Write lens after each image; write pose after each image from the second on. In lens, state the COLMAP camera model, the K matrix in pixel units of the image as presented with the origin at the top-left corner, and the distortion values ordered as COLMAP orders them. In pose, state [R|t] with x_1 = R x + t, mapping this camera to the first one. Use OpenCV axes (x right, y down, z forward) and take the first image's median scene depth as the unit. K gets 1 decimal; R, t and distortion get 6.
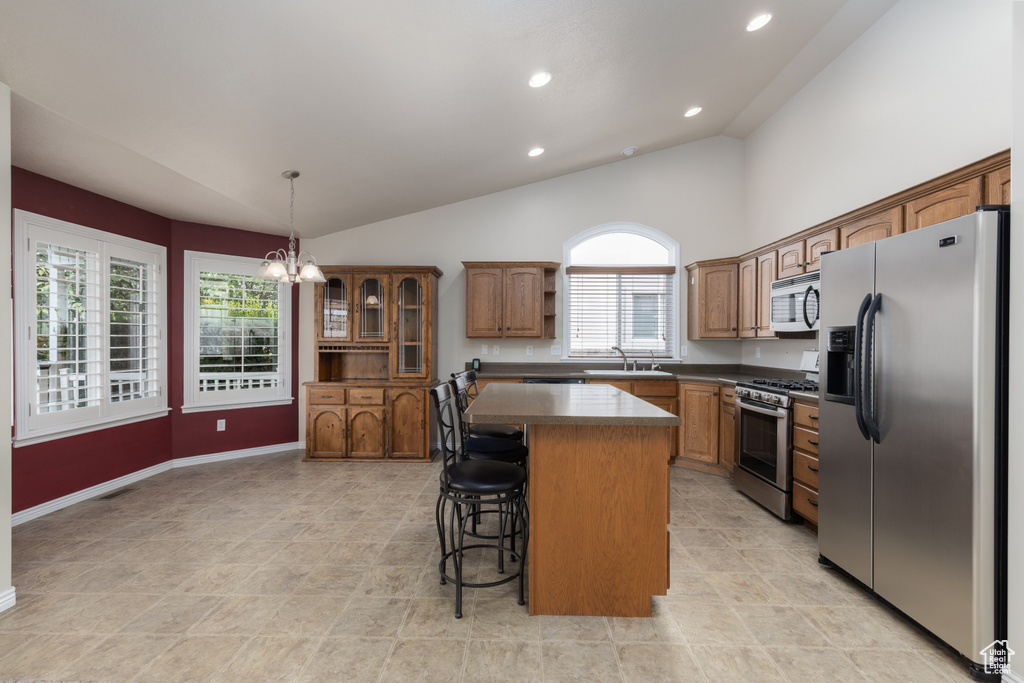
lens RADIAL K [[460.2, 0, 508.3], [0, 460.2, 344.1], [0, 0, 1]] dist [0.006588, -0.000961]
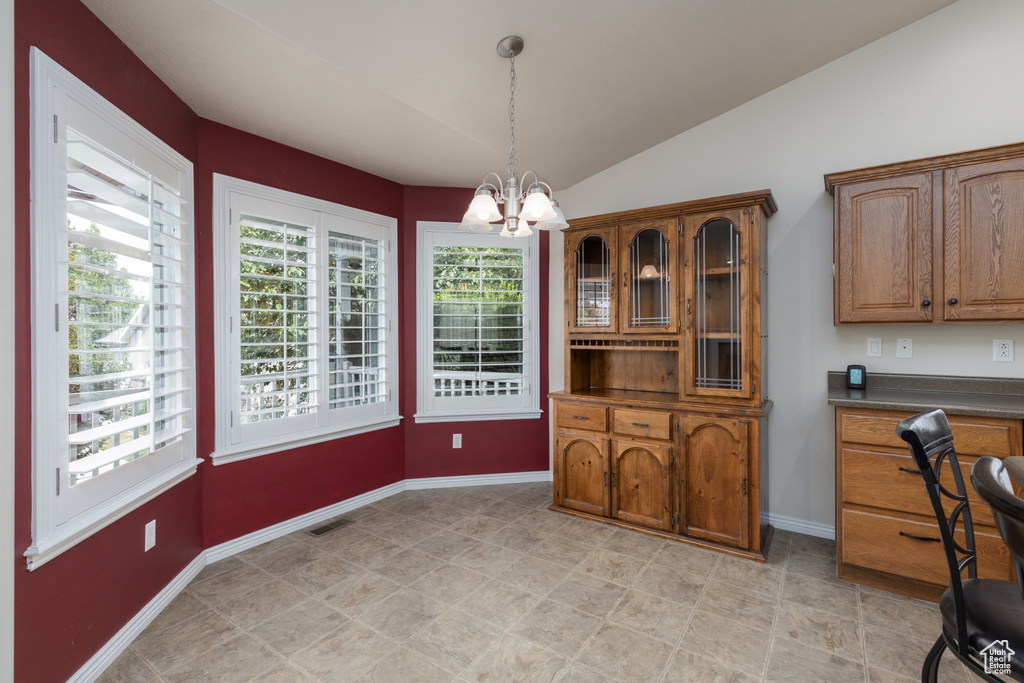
lens RADIAL K [[460.2, 0, 509.8], [0, 460.2, 331.3], [0, 0, 1]] dist [0.006588, -0.000961]
pose [[0.838067, -0.008034, -0.545509, -0.121539], [0.003383, 0.999949, -0.009531, -0.002024], [0.545557, 0.006142, 0.838051, 0.397544]]
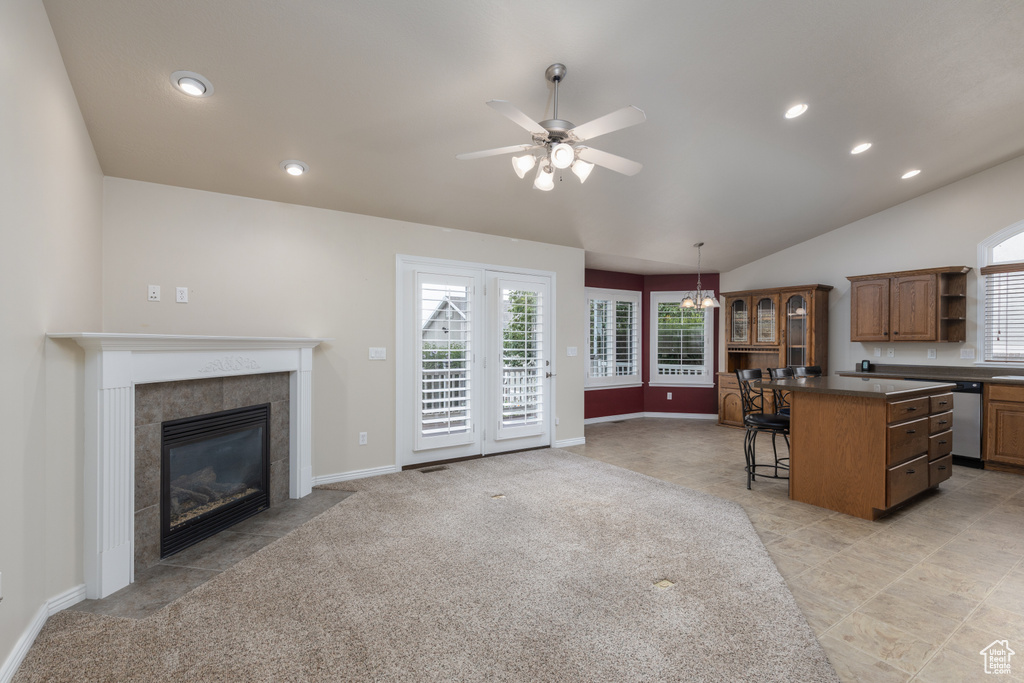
lens RADIAL K [[460.2, 0, 508.8], [0, 460.2, 345.4], [0, 0, 1]] dist [0.006588, -0.000961]
pose [[0.572511, 0.002345, -0.819894, 0.390298], [-0.005115, 0.999987, -0.000712, 0.001264], [0.819881, 0.004602, 0.572516, -0.401038]]
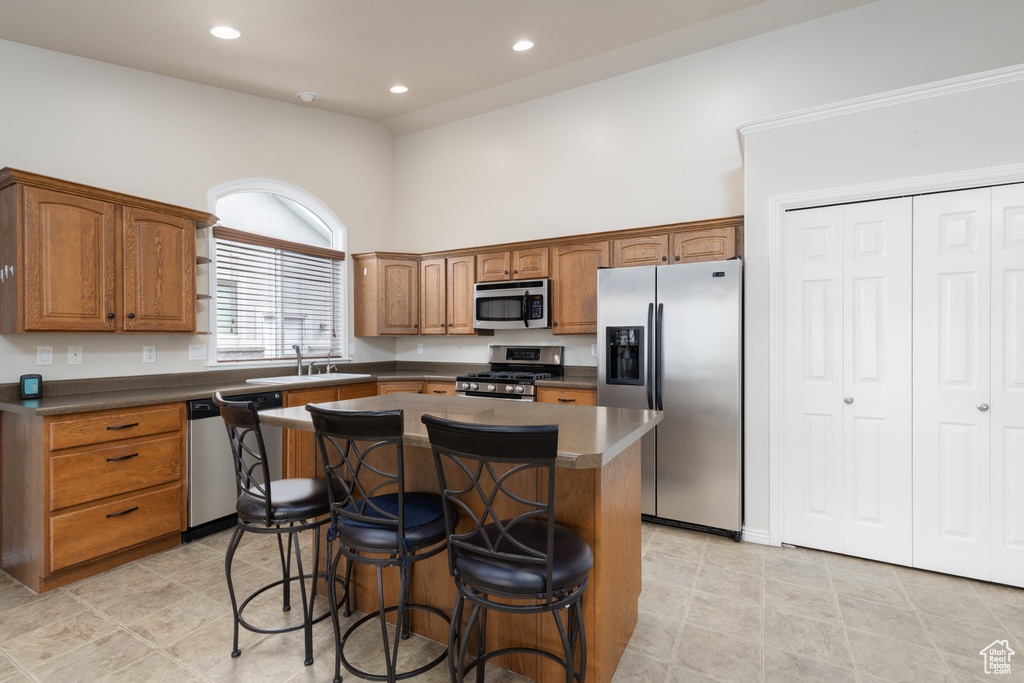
lens RADIAL K [[460.2, 0, 509.5], [0, 460.2, 341.7], [0, 0, 1]] dist [0.006588, -0.000961]
pose [[0.457493, -0.009639, 0.889161, -0.299364], [0.007517, 0.999947, 0.006972, -0.003020], [-0.889181, 0.003494, 0.457542, 0.350314]]
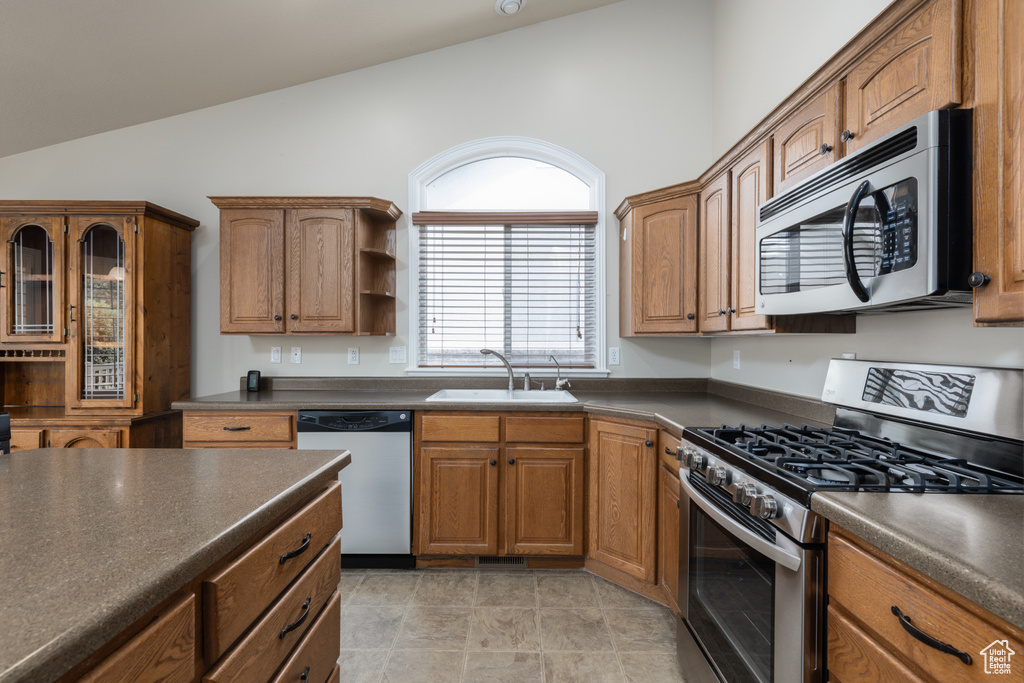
lens RADIAL K [[460.2, 0, 510.1], [0, 460.2, 342.3], [0, 0, 1]] dist [0.006588, -0.000961]
pose [[0.999865, -0.003315, 0.016119, 0.263258], [0.003344, 0.999993, -0.001776, -0.001714], [-0.016113, 0.001830, 0.999869, 0.455165]]
